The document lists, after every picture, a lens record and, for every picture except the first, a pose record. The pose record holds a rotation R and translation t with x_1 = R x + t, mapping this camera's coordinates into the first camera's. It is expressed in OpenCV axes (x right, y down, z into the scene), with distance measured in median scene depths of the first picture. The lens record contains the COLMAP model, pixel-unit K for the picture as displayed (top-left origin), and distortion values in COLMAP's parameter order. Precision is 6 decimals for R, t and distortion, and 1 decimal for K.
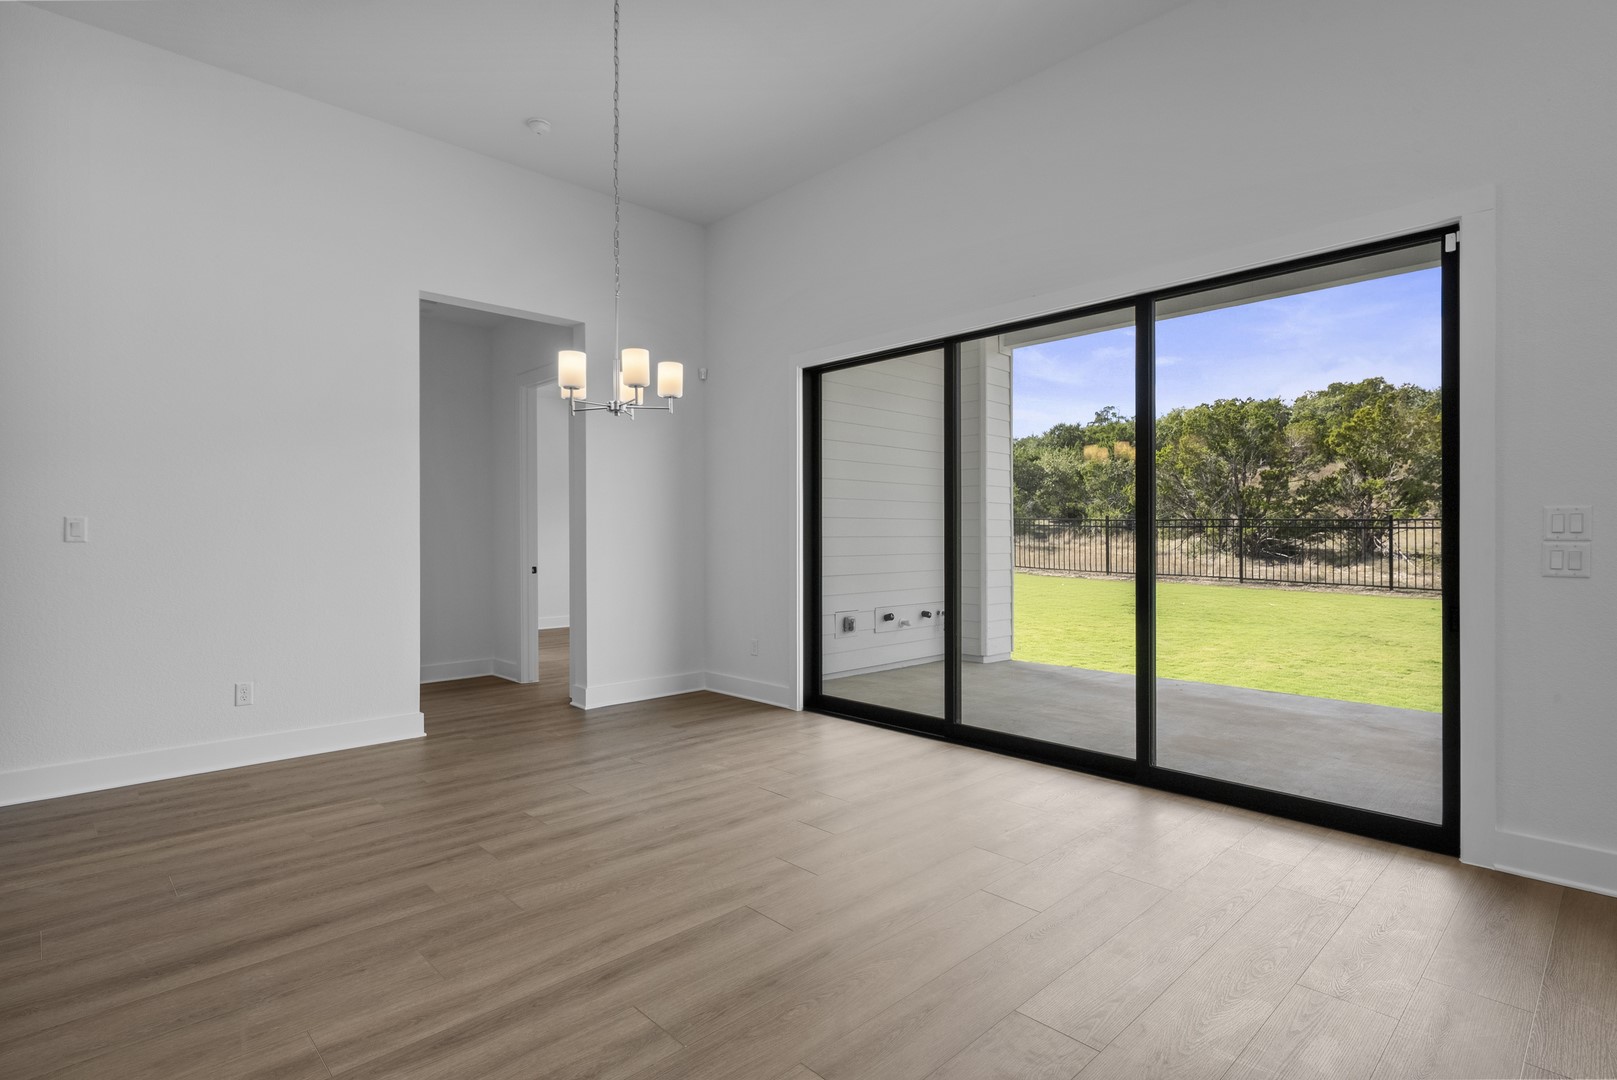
lens RADIAL K [[807.8, 0, 806.4], [0, 807.8, 540.1], [0, 0, 1]] dist [0.001561, 0.000114]
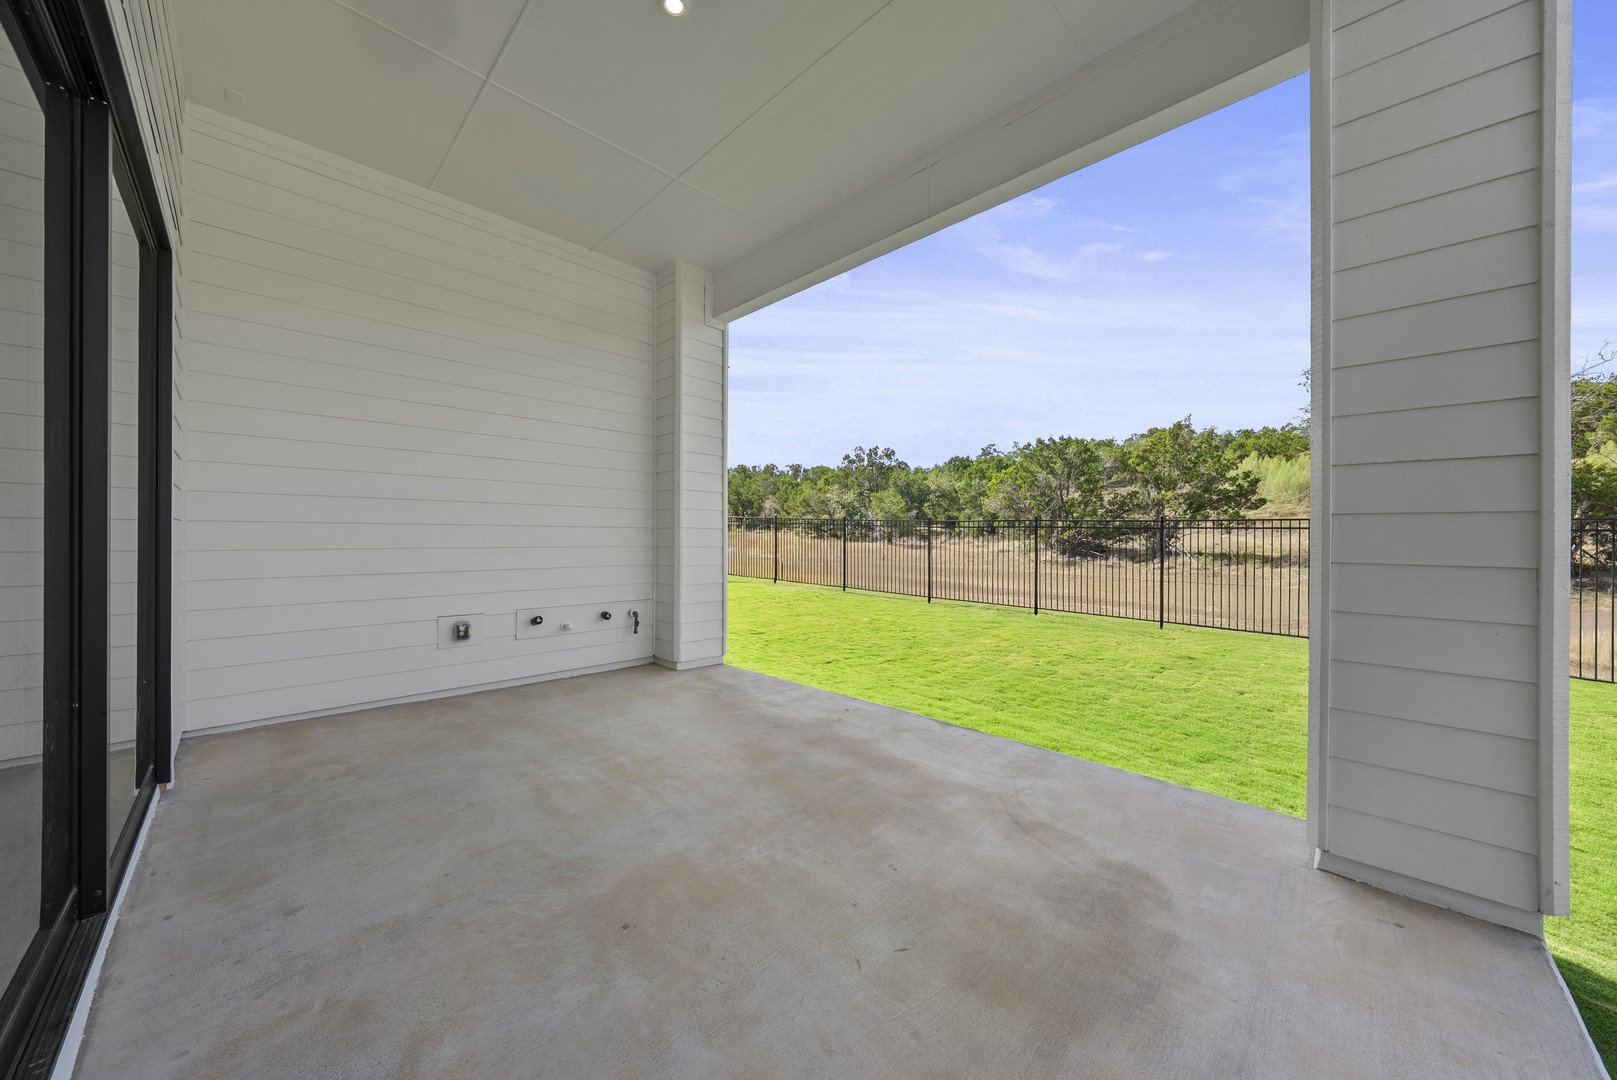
lens RADIAL K [[563.0, 0, 811.4], [0, 563.0, 538.4], [0, 0, 1]] dist [-0.000702, -0.000003]
pose [[0.999742, 0.006928, 0.021646, 0.127526], [-0.006827, 0.999965, -0.004745, 0.003304], [-0.021678, 0.004596, 0.999754, 0.135648]]
